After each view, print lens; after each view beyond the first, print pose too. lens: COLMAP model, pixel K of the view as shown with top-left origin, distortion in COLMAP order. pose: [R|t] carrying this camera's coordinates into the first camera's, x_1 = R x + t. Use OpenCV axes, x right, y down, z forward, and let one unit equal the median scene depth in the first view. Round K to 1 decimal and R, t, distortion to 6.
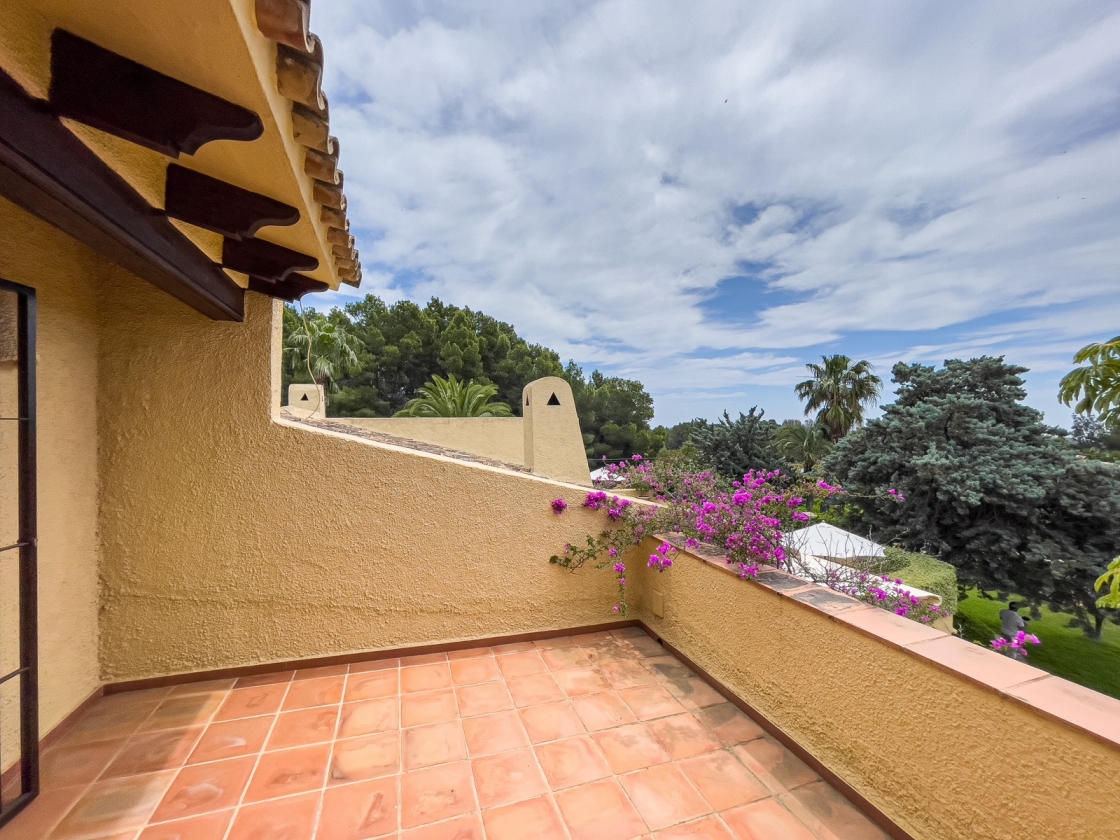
lens RADIAL K [[450.5, 0, 557.2], [0, 450.5, 425.0], [0, 0, 1]] dist [-0.009939, 0.005746]
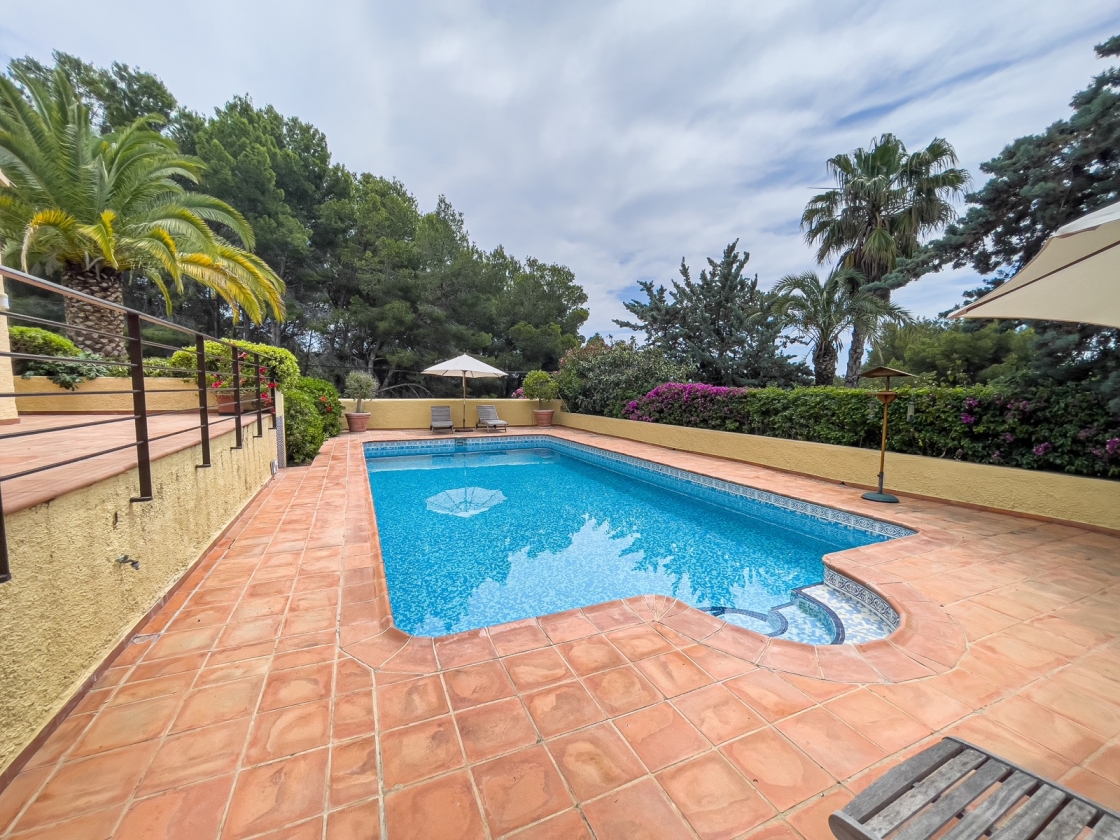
lens RADIAL K [[450.5, 0, 557.2], [0, 450.5, 425.0], [0, 0, 1]] dist [-0.009939, 0.005746]
pose [[0.997321, 0.001159, 0.073137, 0.335649], [-0.007121, 0.996664, 0.081301, 0.268023], [-0.072798, -0.081604, 0.994003, 0.828520]]
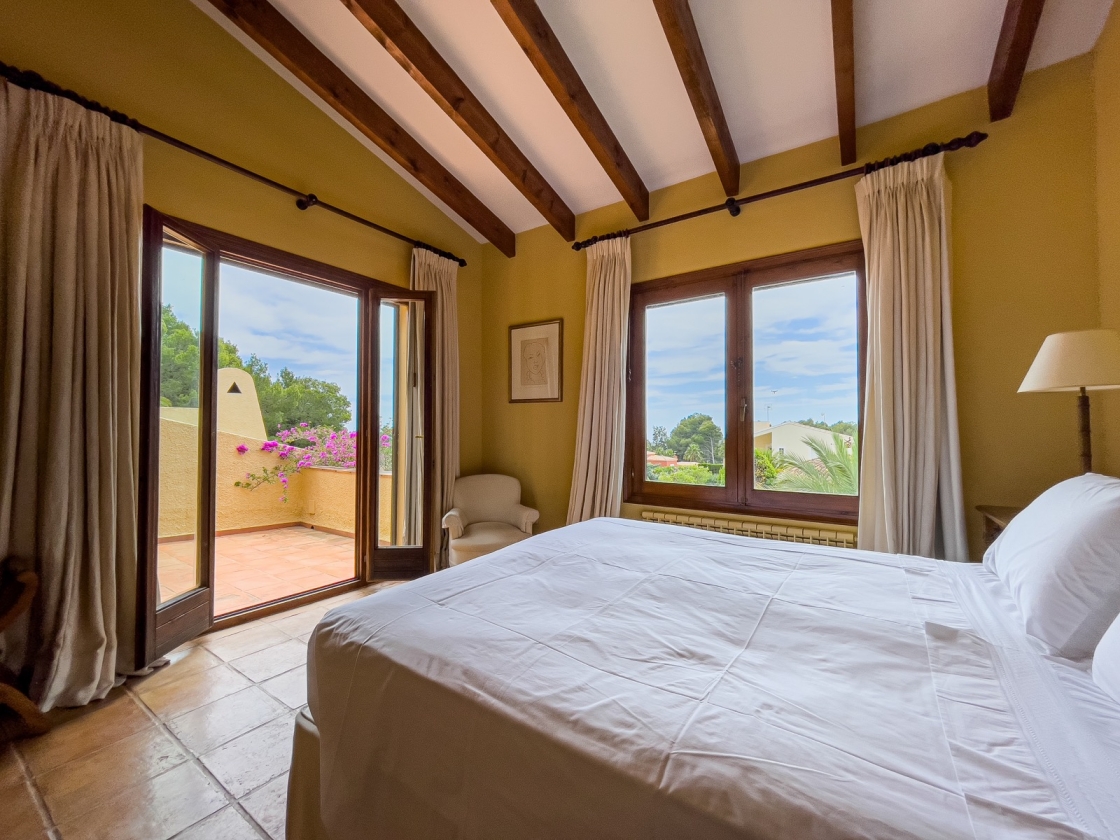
lens RADIAL K [[461.8, 0, 548.5], [0, 461.8, 424.6], [0, 0, 1]] dist [-0.011736, -0.000147]
pose [[0.823117, 0.017619, 0.567598, -0.006746], [-0.006462, 0.999744, -0.021663, 0.030640], [-0.567835, 0.014163, 0.823020, -0.220867]]
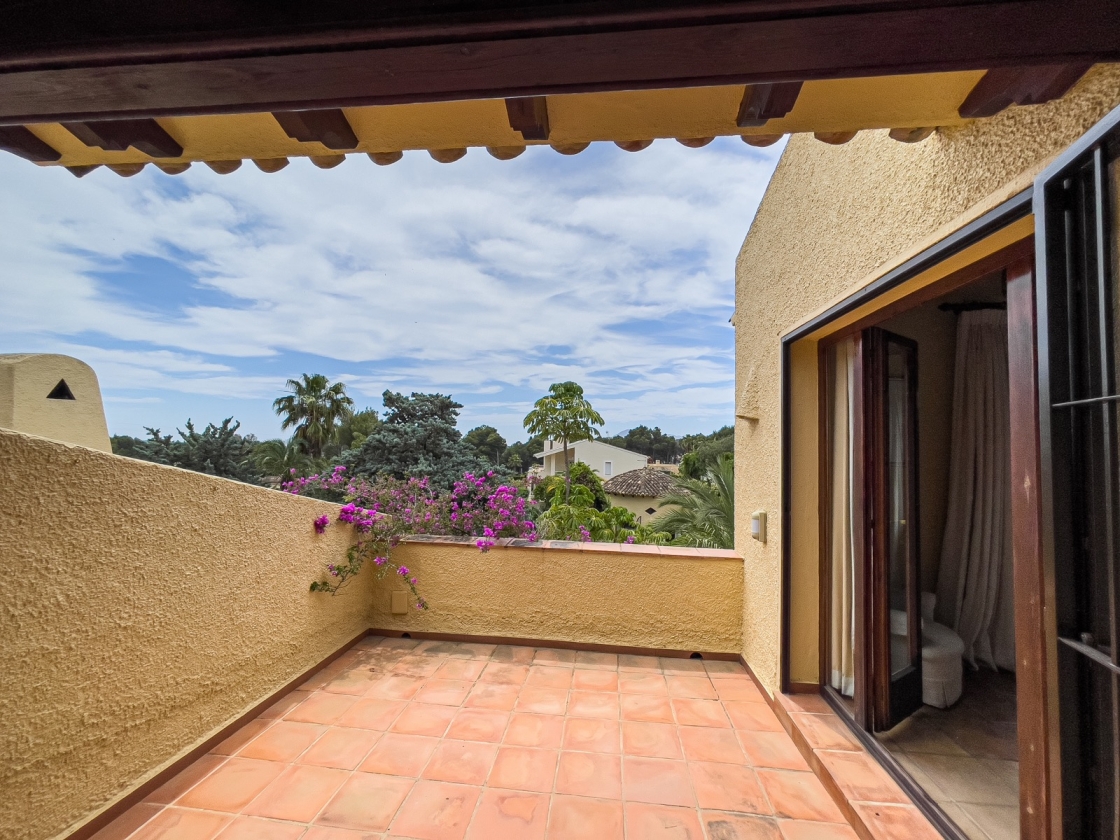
lens RADIAL K [[455.6, 0, 542.5], [0, 455.6, 425.9], [0, 0, 1]] dist [-0.009767, 0.006617]
pose [[0.460519, 0.048828, 0.886306, -0.147013], [-0.020770, 0.998805, -0.044234, 0.004529], [-0.887407, 0.001962, 0.460983, 0.048290]]
